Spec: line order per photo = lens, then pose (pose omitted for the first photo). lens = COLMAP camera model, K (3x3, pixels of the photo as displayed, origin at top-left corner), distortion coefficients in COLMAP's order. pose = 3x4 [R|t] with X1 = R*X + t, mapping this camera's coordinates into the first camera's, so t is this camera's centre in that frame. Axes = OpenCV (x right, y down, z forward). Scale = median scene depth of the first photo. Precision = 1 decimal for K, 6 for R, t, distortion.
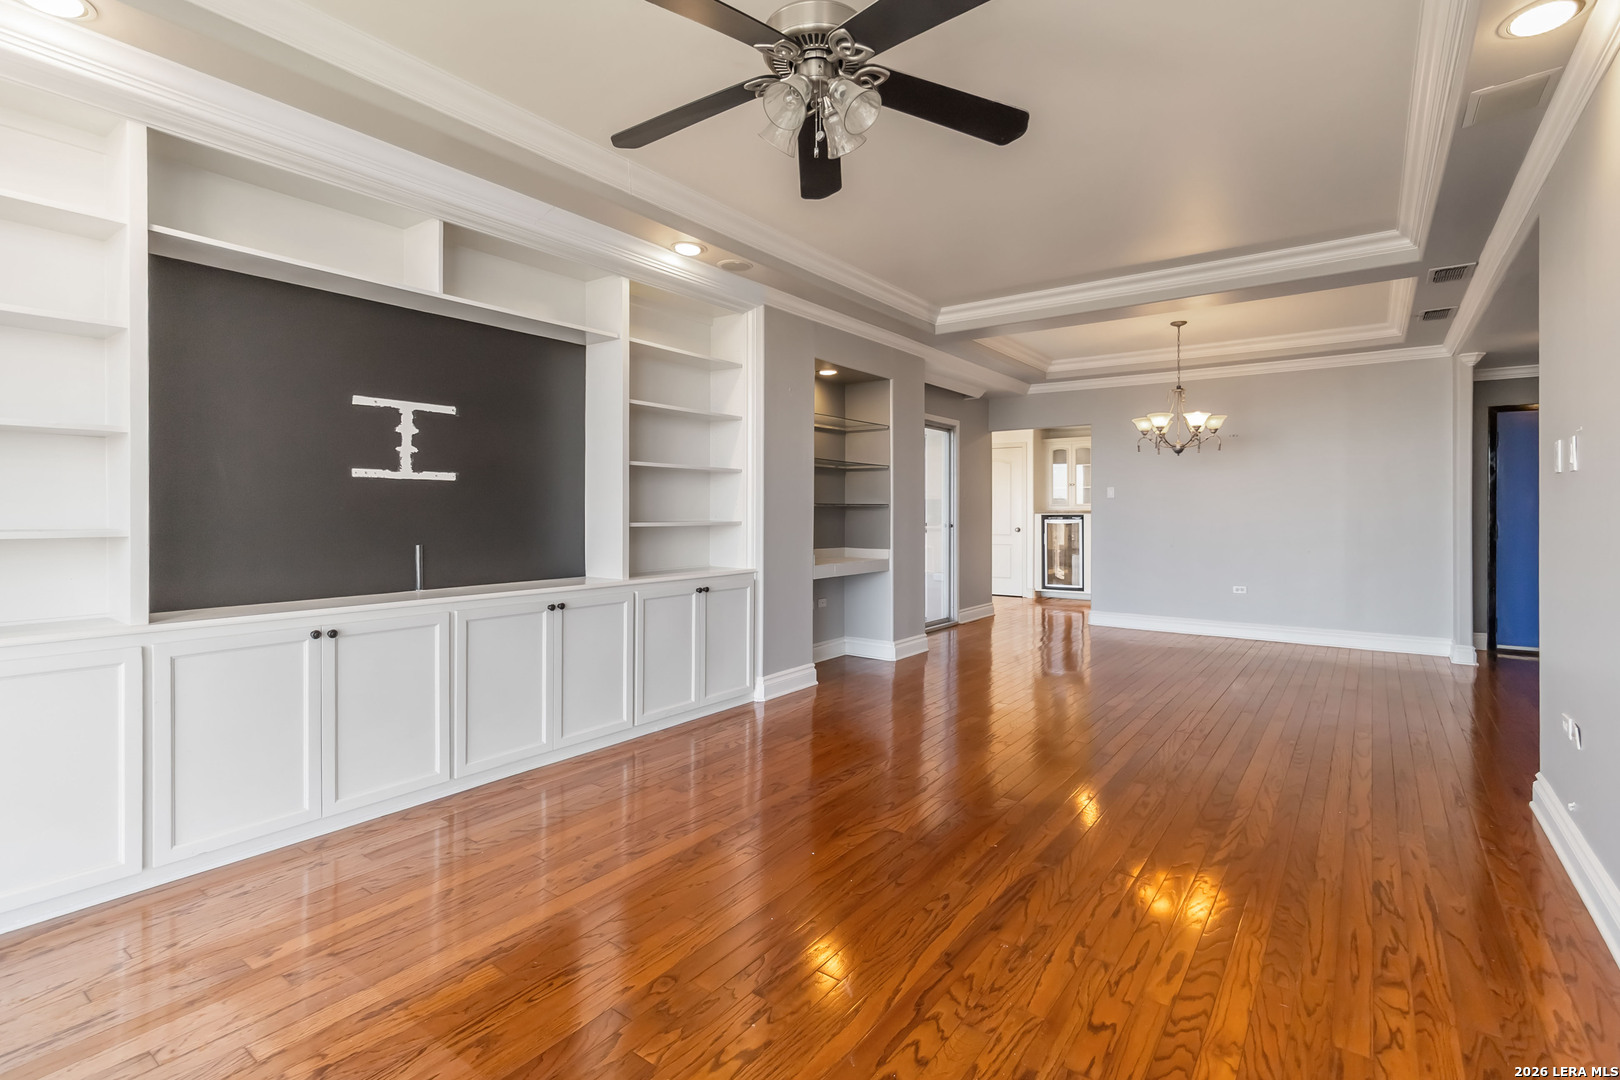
lens RADIAL K [[760.0, 0, 808.2], [0, 760.0, 510.6], [0, 0, 1]] dist [0.001234, 0.000096]
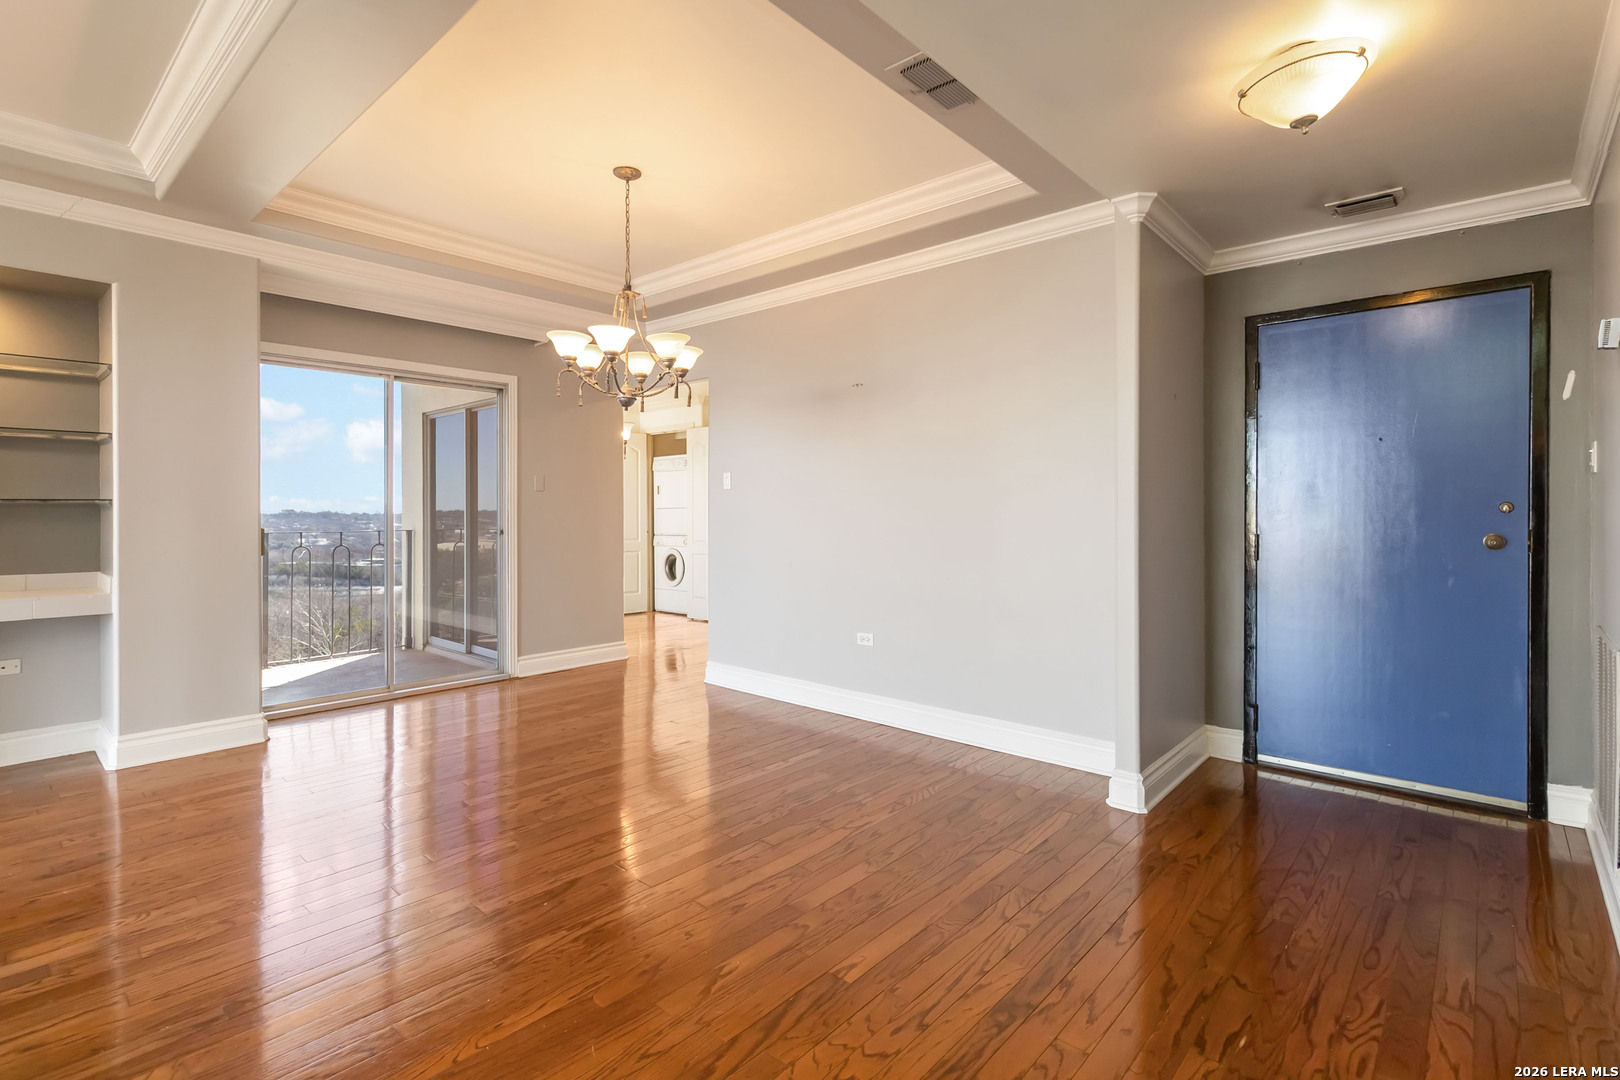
lens RADIAL K [[760.6, 0, 809.9], [0, 760.6, 514.5], [0, 0, 1]] dist [0.111728, 0.000036]
pose [[0.995887, -0.001039, -0.090593, 0.640544], [0.000939, 0.999999, -0.001147, 0.007226], [0.090594, 0.001057, 0.995887, 0.410327]]
